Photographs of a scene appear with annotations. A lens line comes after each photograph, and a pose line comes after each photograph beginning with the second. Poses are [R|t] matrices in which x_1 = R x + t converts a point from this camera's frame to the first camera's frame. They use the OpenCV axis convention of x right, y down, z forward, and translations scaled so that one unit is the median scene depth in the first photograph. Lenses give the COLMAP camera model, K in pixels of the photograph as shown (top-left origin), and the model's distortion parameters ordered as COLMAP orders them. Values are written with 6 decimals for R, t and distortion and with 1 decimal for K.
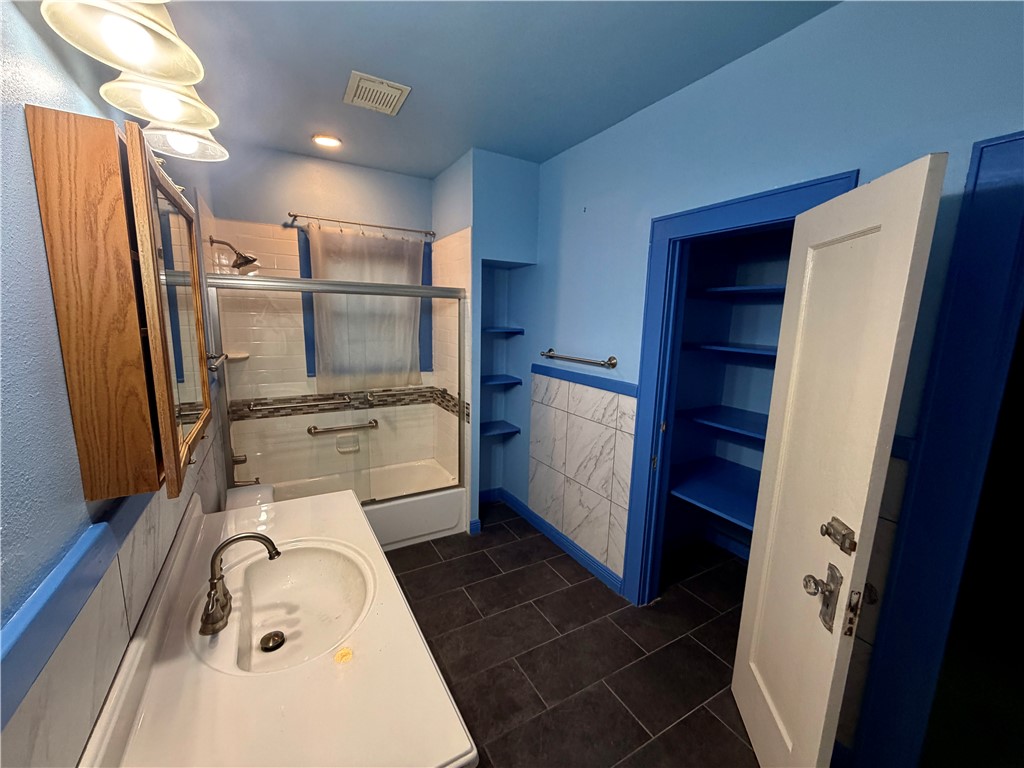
lens RADIAL K [[407.0, 0, 511.0], [0, 407.0, 384.5], [0, 0, 1]] dist [-0.001912, 0.000402]
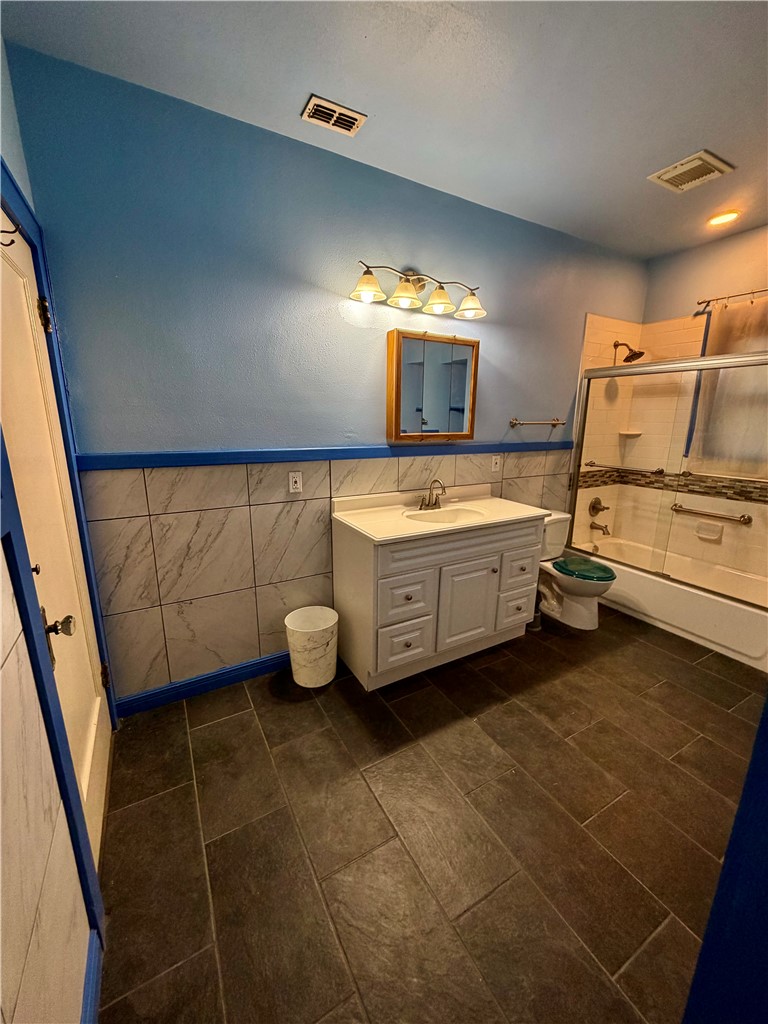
lens RADIAL K [[407.0, 0, 384.0], [0, 407.0, 512.0], [0, 0, 1]] dist [-0.001912, 0.000402]
pose [[-0.005822, 0.206352, -0.978460, 0.596734], [-0.173409, 0.963444, 0.204217, 0.040770], [0.984833, 0.170862, 0.030174, 0.221859]]
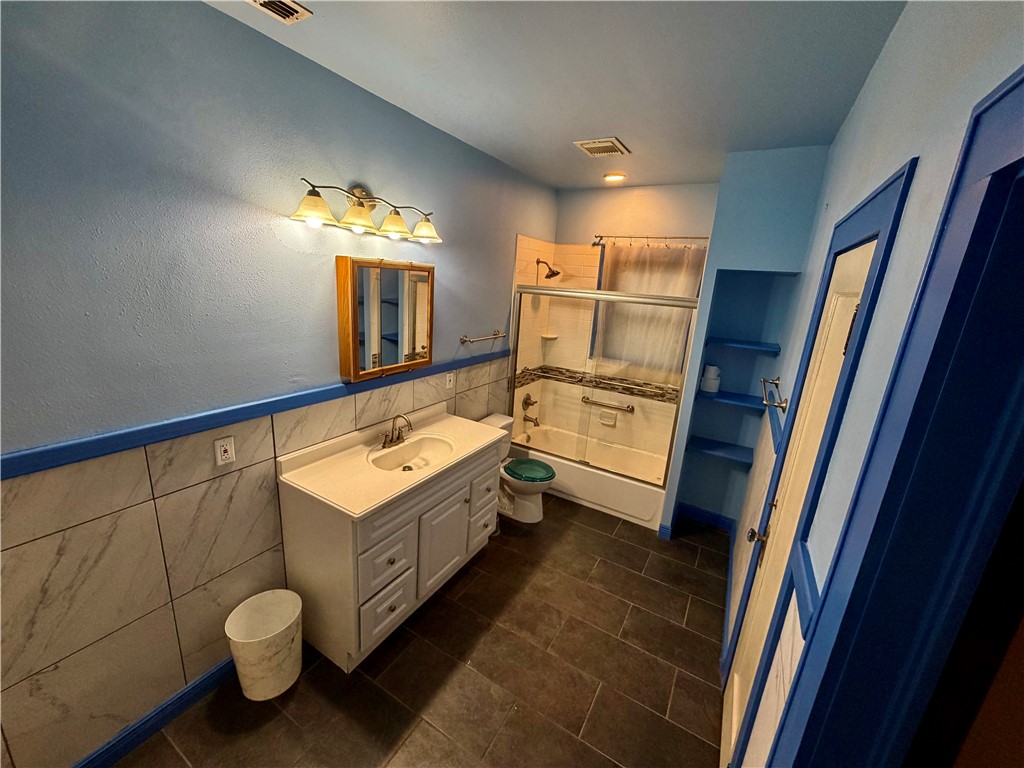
lens RADIAL K [[407.0, 0, 511.0], [0, 407.0, 384.5], [0, 0, 1]] dist [-0.001912, 0.000402]
pose [[0.494578, 0.229433, -0.838304, 0.510079], [-0.198886, 0.968811, 0.147814, -0.084411], [0.846071, 0.093621, 0.524784, 0.106914]]
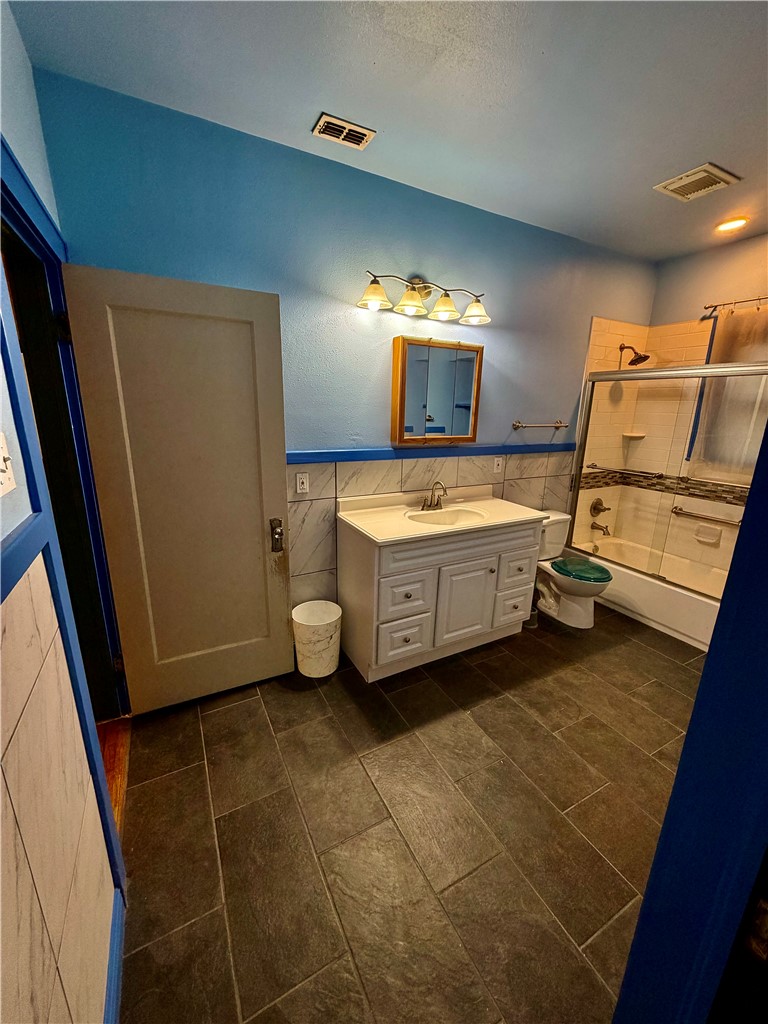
lens RADIAL K [[407.0, 0, 384.0], [0, 407.0, 512.0], [0, 0, 1]] dist [-0.001912, 0.000402]
pose [[-0.028675, 0.231642, -0.972378, 0.622902], [-0.187029, 0.954356, 0.232864, 0.010949], [0.981936, 0.188541, 0.015958, 0.226670]]
